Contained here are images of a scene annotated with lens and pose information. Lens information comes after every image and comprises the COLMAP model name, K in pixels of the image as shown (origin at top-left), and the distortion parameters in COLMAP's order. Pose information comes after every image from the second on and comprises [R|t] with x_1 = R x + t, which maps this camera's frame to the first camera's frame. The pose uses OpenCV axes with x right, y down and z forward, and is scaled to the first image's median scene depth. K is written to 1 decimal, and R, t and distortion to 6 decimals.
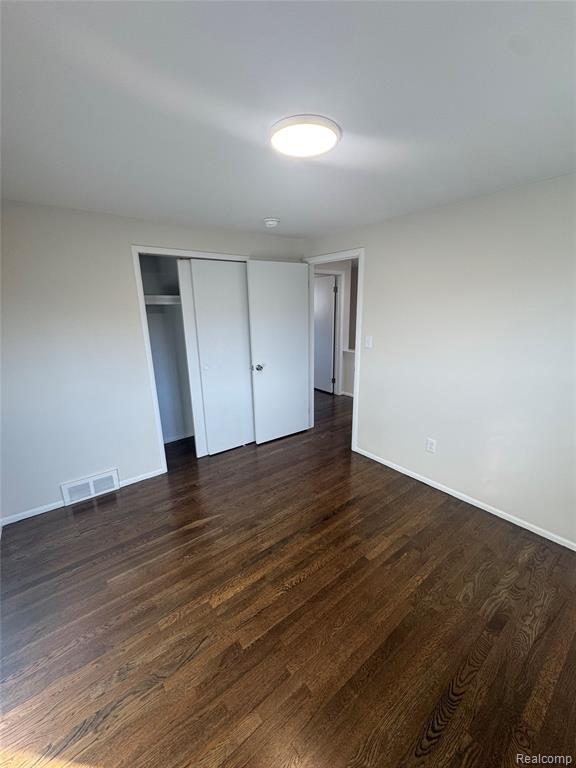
lens RADIAL K [[304.7, 0, 289.2], [0, 304.7, 384.9], [0, 0, 1]] dist [-0.005622, -0.000162]
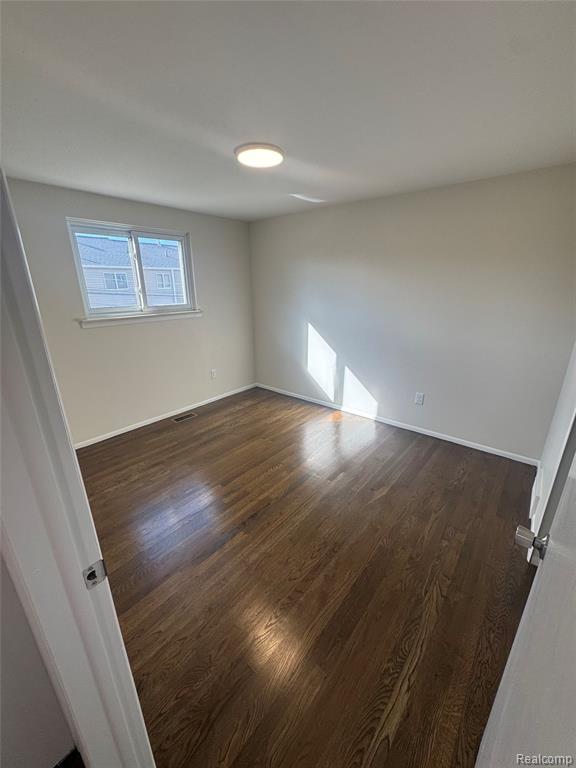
lens RADIAL K [[304.7, 0, 289.2], [0, 304.7, 384.9], [0, 0, 1]] dist [-0.005622, -0.000162]
pose [[-0.977370, 0.087084, -0.192778, 0.183245], [-0.031890, 0.840256, 0.541251, -0.431824], [0.209118, 0.535150, -0.818464, 1.778259]]
